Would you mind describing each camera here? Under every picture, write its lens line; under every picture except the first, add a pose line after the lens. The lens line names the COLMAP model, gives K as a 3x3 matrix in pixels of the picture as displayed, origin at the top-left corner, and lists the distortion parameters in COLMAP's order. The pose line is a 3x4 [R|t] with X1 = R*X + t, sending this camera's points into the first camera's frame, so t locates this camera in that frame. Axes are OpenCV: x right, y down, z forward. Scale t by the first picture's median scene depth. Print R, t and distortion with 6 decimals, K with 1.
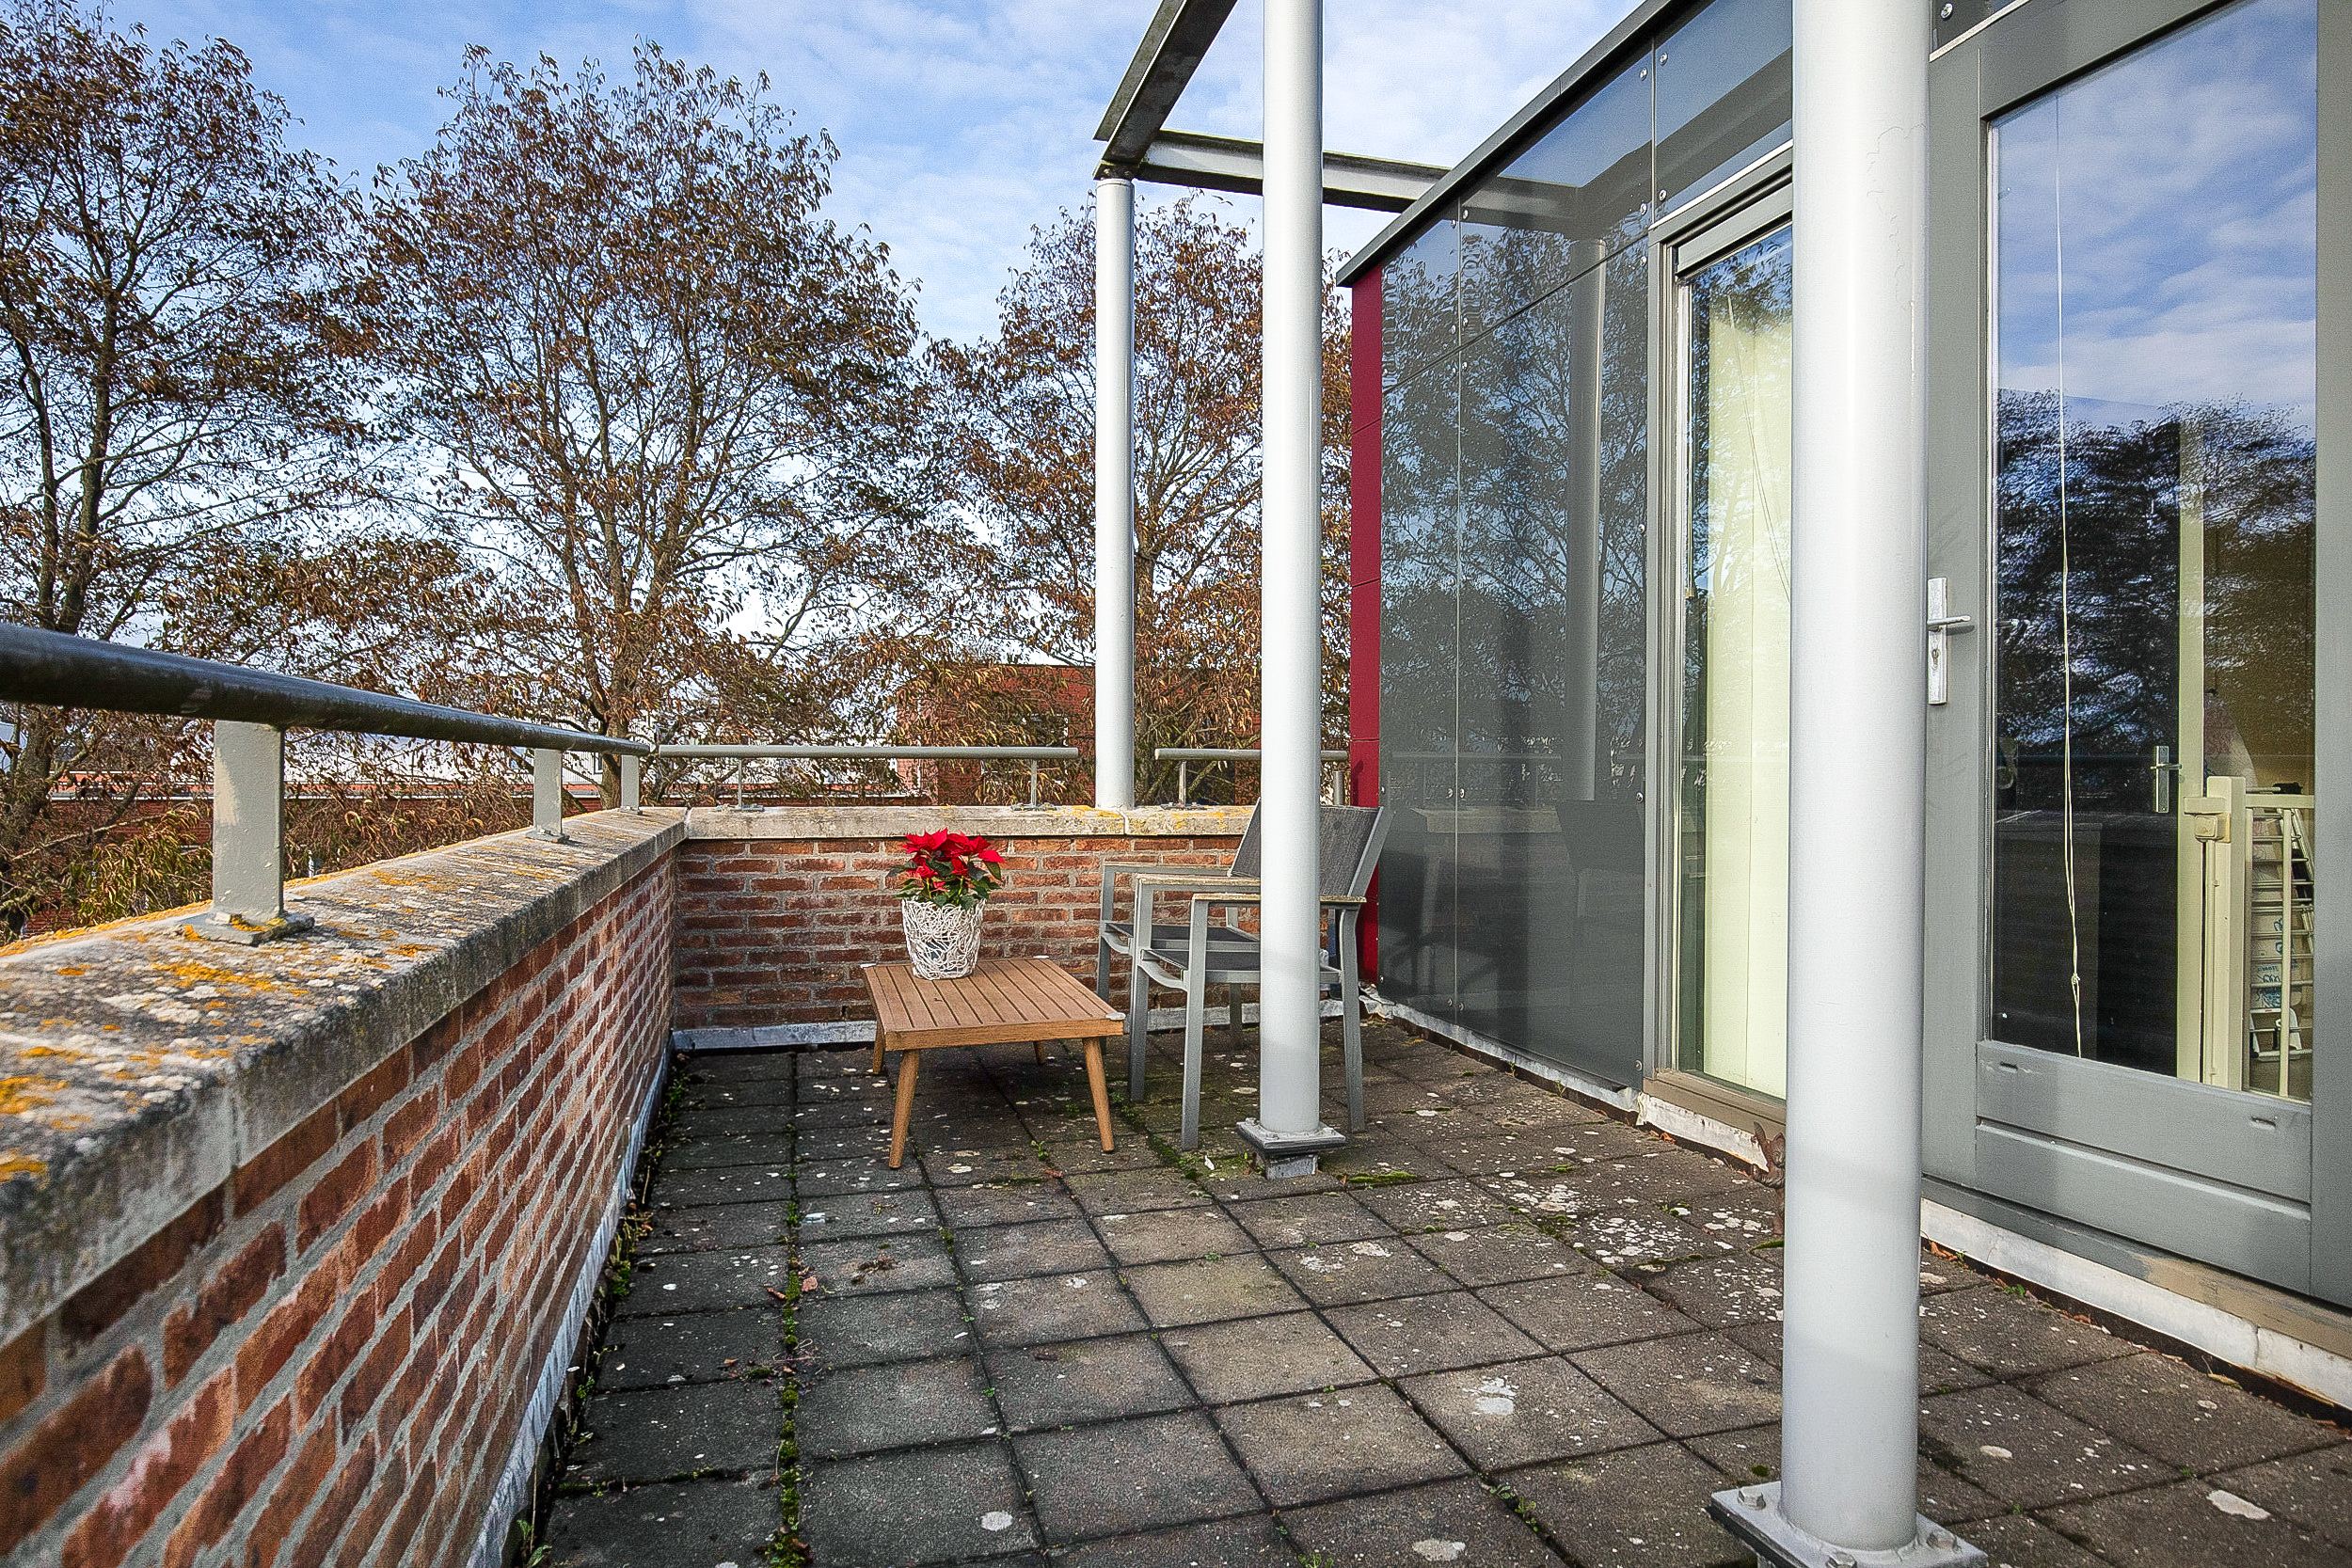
lens RADIAL K [[1374.0, 0, 1182.8], [0, 1374.0, 783.6], [0, 0, 1]] dist [-0.018559, 0.001471]
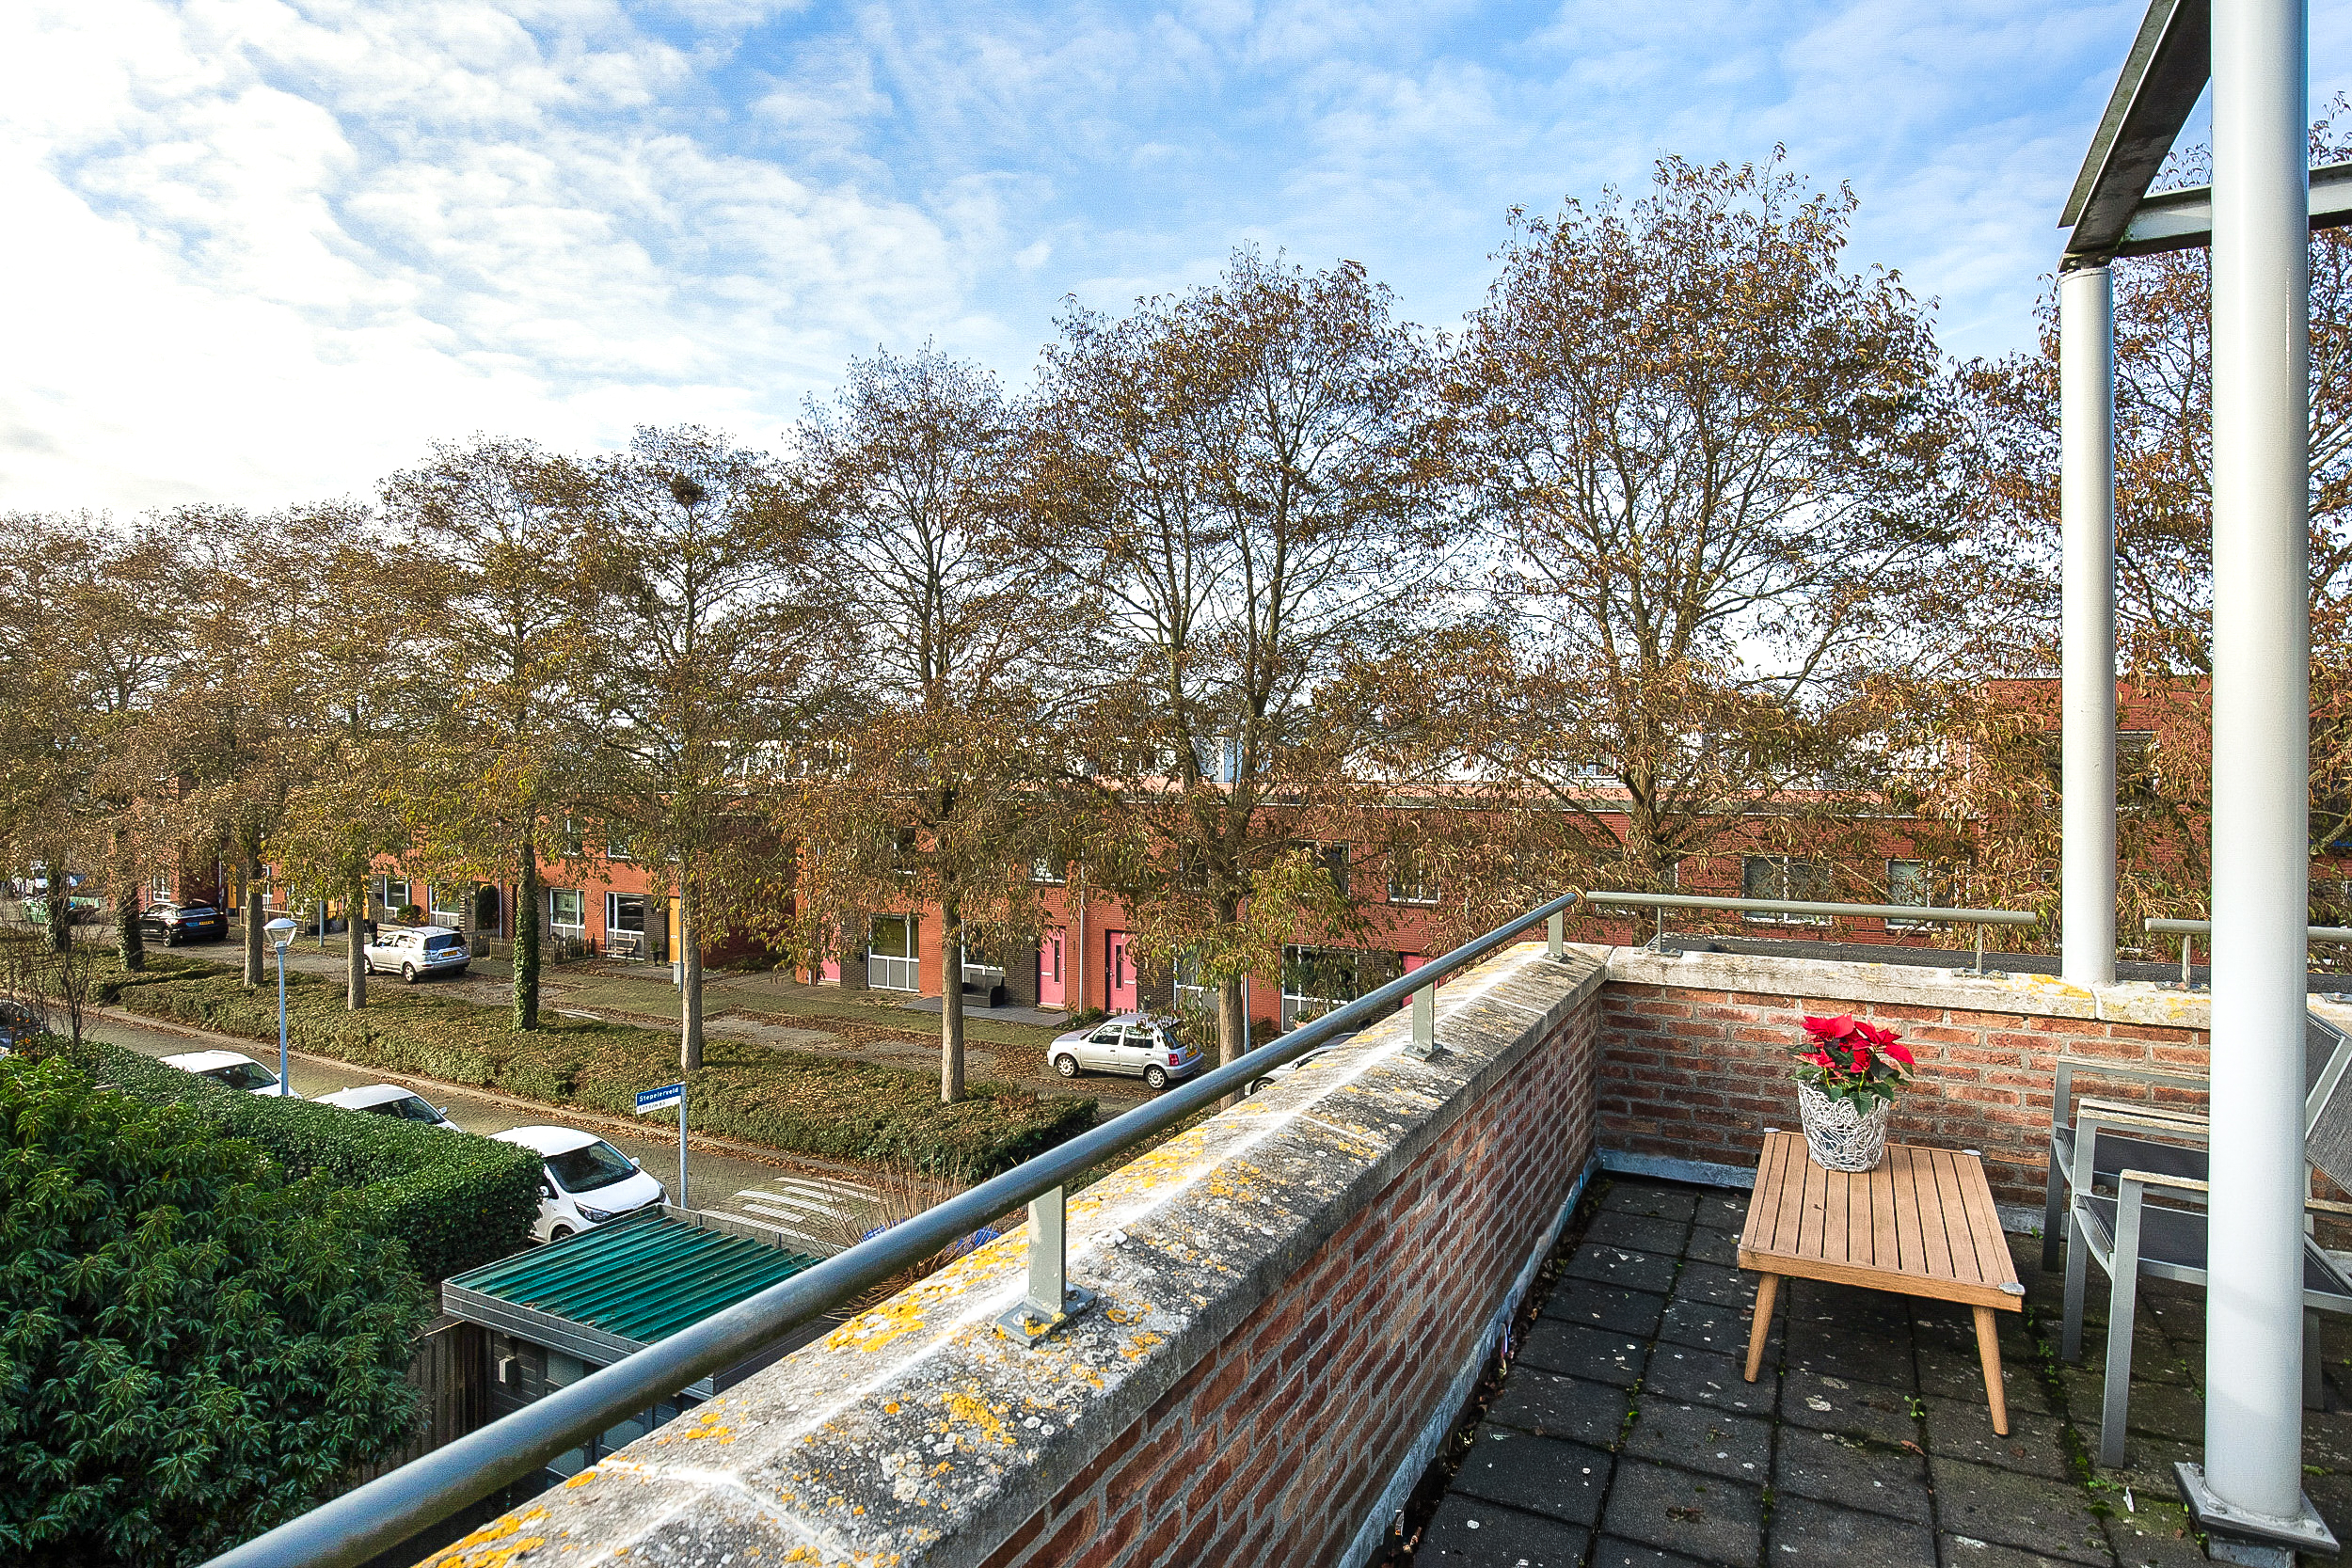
lens RADIAL K [[1236.3, 0, 1178.9], [0, 1236.3, 773.3], [0, 0, 1]] dist [-0.014312, 0.001771]
pose [[0.711499, 0.000827, -0.702686, 0.091205], [0.002060, 0.999993, 0.003263, -0.123770], [0.702684, -0.003770, 0.711492, 0.032393]]
